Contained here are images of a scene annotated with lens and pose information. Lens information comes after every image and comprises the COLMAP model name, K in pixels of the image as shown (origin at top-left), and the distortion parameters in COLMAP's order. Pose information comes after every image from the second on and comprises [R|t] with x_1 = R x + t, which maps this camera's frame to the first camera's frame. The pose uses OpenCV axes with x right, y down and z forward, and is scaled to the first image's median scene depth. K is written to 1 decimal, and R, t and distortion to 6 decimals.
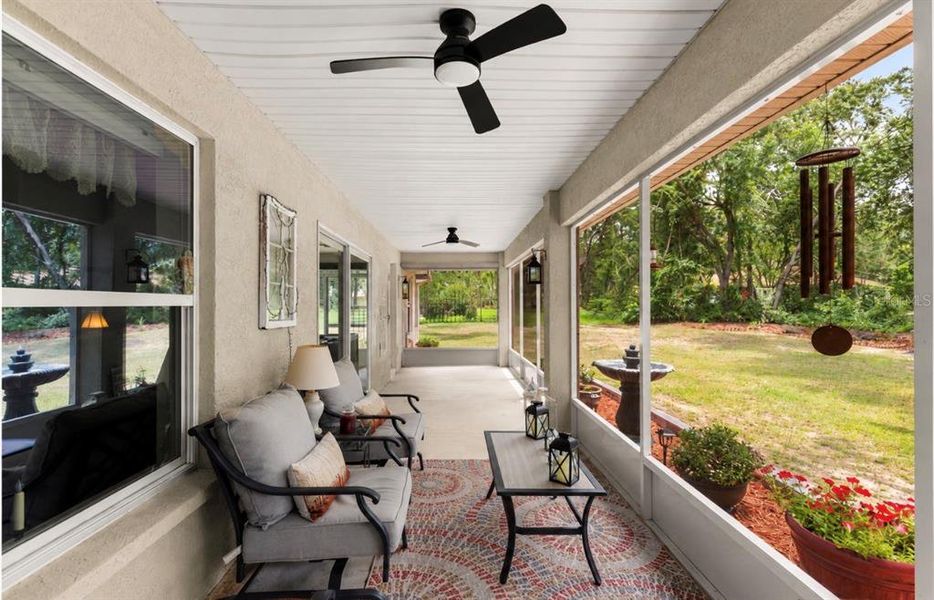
lens RADIAL K [[418.4, 0, 468.1], [0, 418.4, 308.1], [0, 0, 1]] dist [-0.006831, -0.000243]
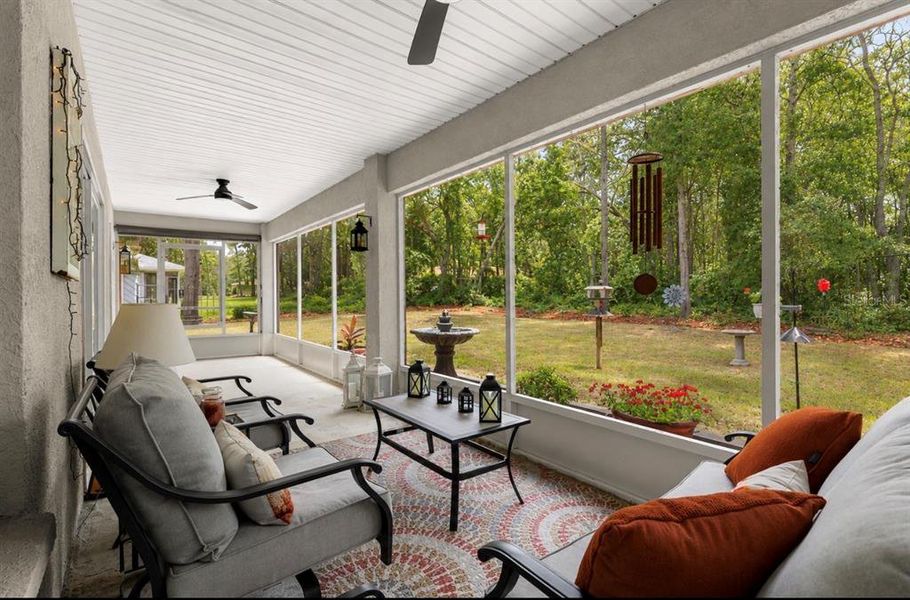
lens RADIAL K [[413.7, 0, 457.6], [0, 413.7, 301.5], [0, 0, 1]] dist [-0.019034, 0.000939]
pose [[0.792961, -0.009427, 0.609199, -0.376244], [0.008665, 0.999954, 0.004194, 0.088034], [-0.609211, 0.001953, 0.793006, 0.178626]]
